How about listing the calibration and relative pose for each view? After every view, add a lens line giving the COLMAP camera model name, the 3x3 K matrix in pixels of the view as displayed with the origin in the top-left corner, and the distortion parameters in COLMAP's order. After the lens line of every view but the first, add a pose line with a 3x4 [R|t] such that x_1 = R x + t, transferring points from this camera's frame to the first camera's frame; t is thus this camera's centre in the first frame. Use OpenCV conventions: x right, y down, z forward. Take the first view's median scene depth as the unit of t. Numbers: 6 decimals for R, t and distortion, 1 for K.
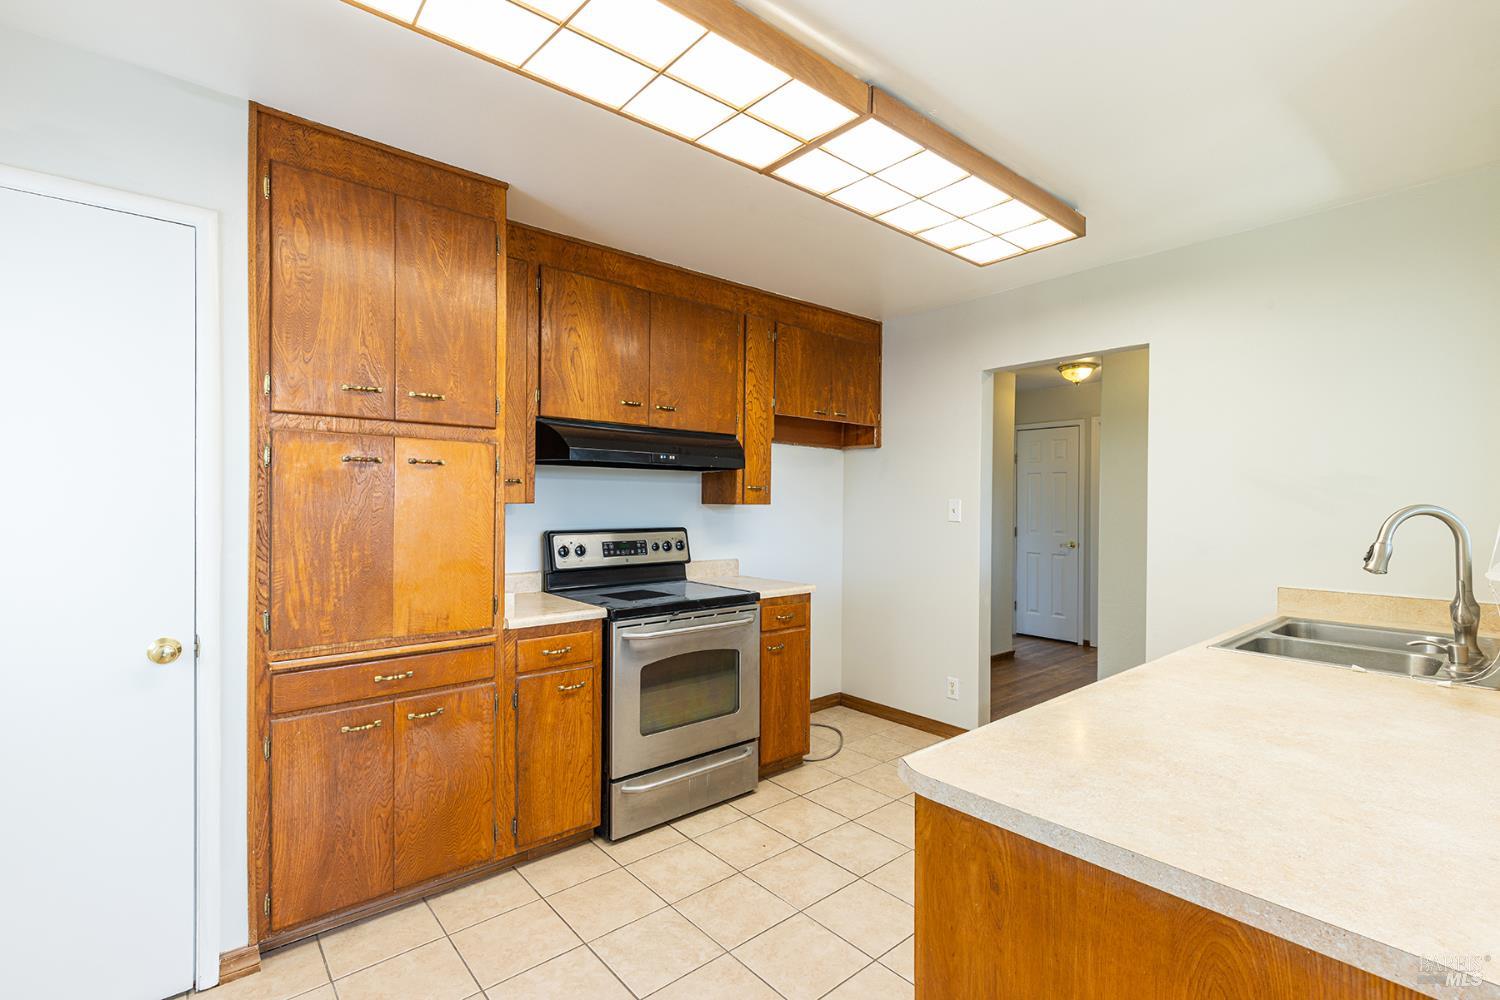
lens RADIAL K [[678.4, 0, 751.7], [0, 678.4, 501.5], [0, 0, 1]] dist [0.007408, -0.000526]
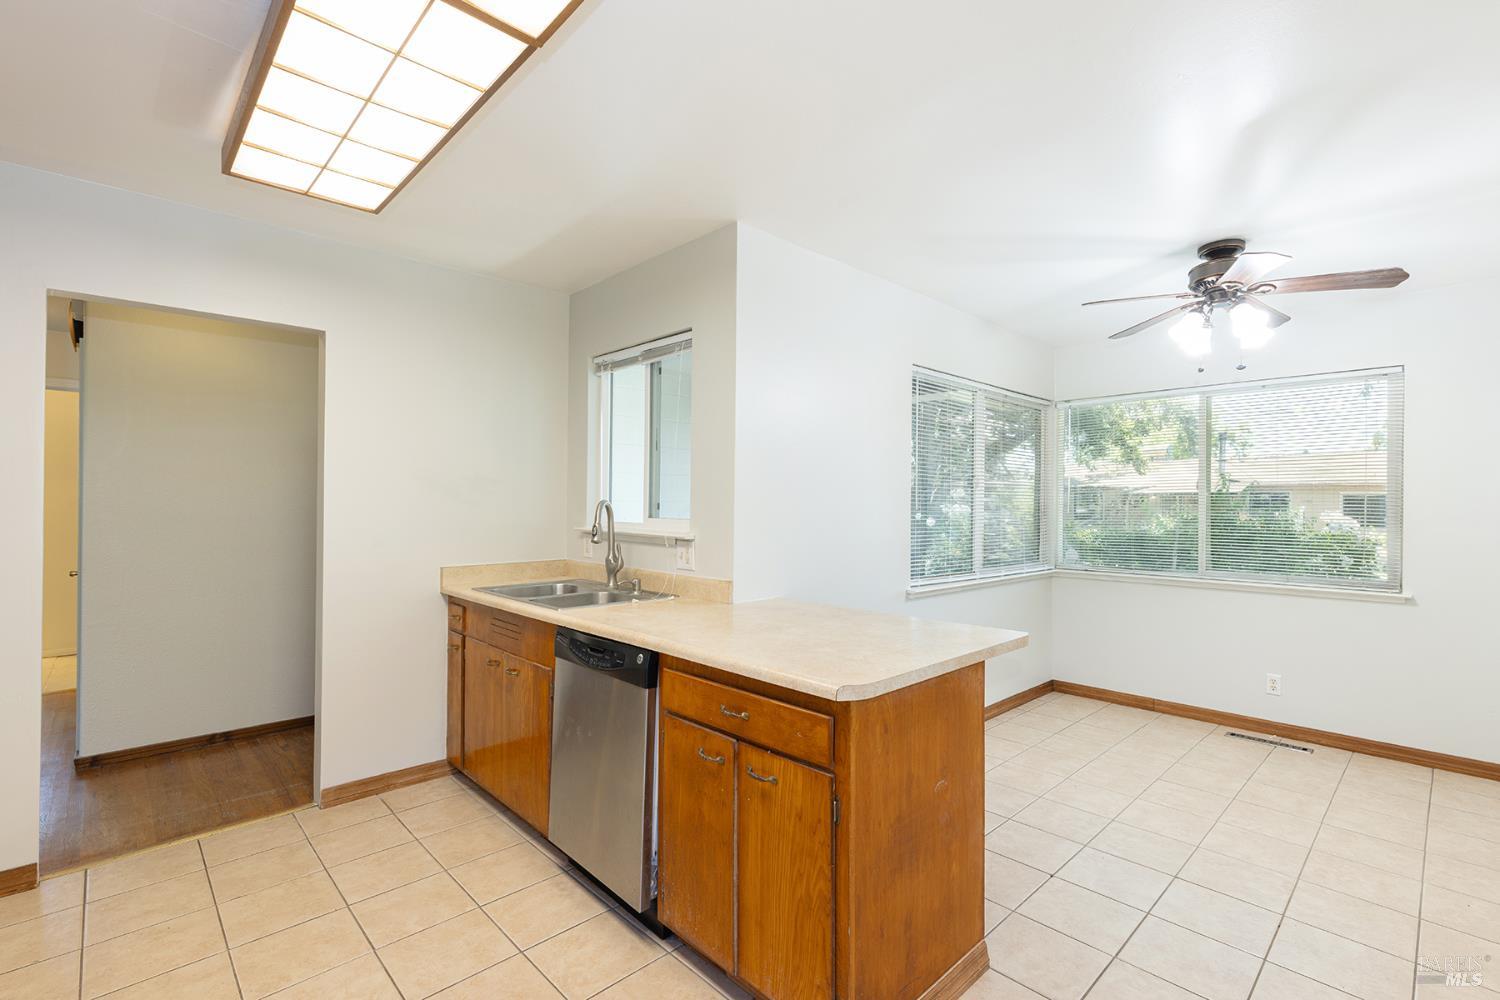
lens RADIAL K [[678.4, 0, 757.0], [0, 678.4, 504.8], [0, 0, 1]] dist [0.007408, -0.000526]
pose [[-0.045440, -0.008460, 0.998931, -0.417428], [-0.007322, 0.999940, 0.008135, 0.000417], [-0.998940, -0.006944, -0.045499, 0.452618]]
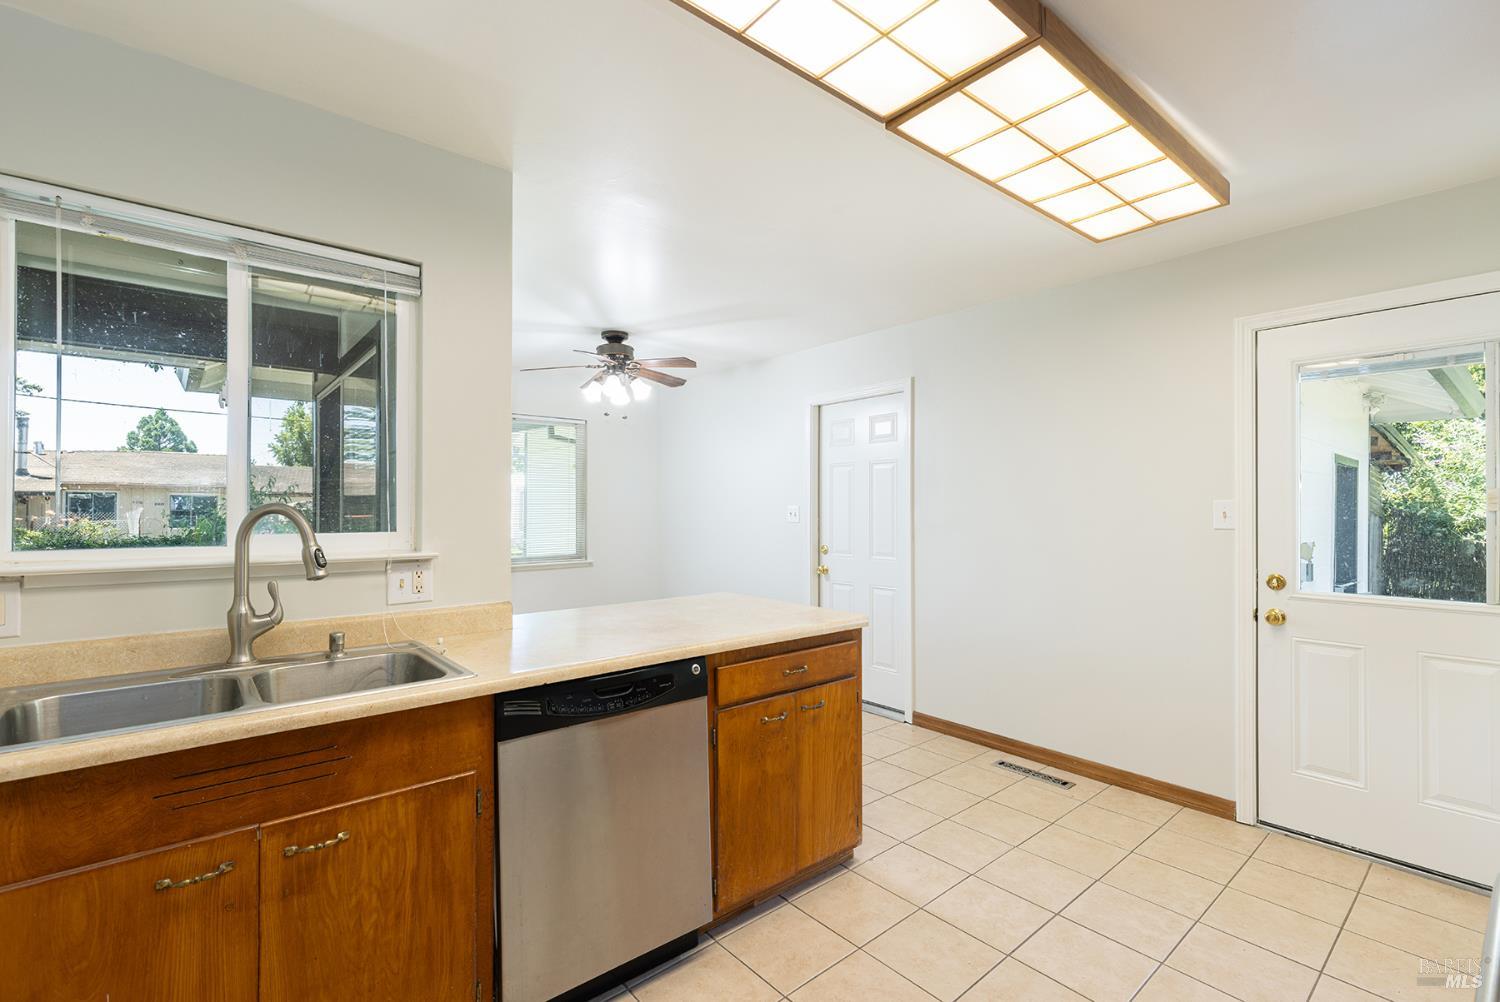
lens RADIAL K [[678.4, 0, 742.6], [0, 678.4, 507.8], [0, 0, 1]] dist [0.007408, -0.000526]
pose [[-0.999863, -0.006069, 0.015410, 0.219451], [-0.006089, 0.999981, -0.001254, 0.005110], [-0.015402, -0.001347, -0.999880, 1.203923]]
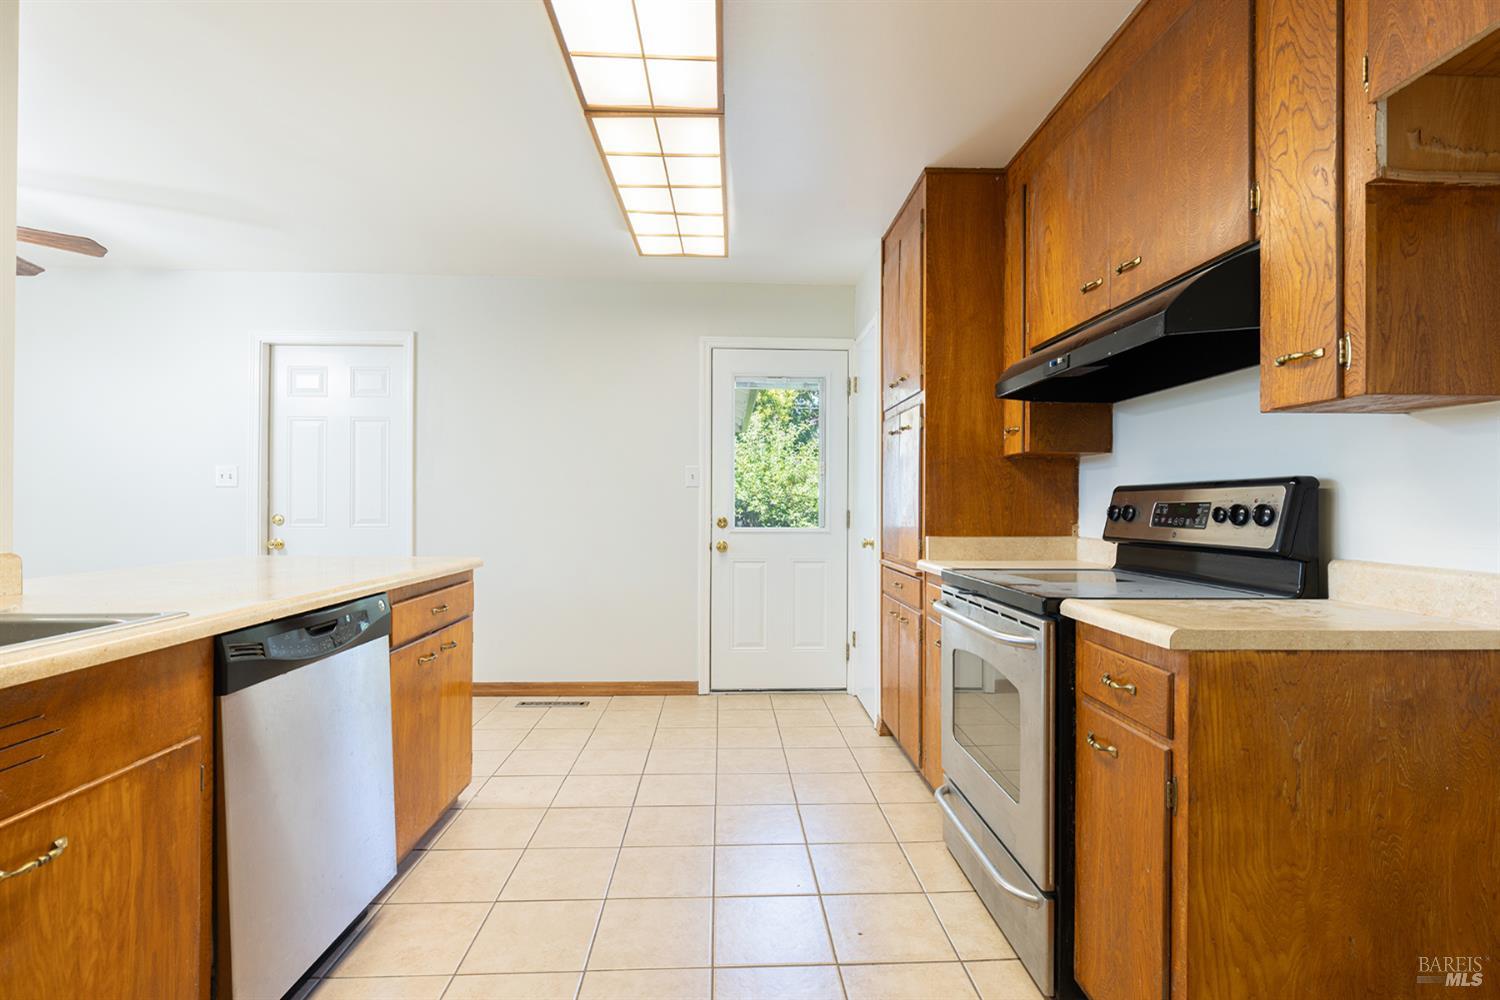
lens RADIAL K [[717.6, 0, 757.9], [0, 717.6, 505.8], [0, 0, 1]] dist [0.001392, -0.000028]
pose [[-0.617433, -0.012312, -0.786527, 0.573969], [-0.009406, 0.999922, -0.008269, 0.076446], [0.786567, 0.002293, -0.617501, 1.199381]]
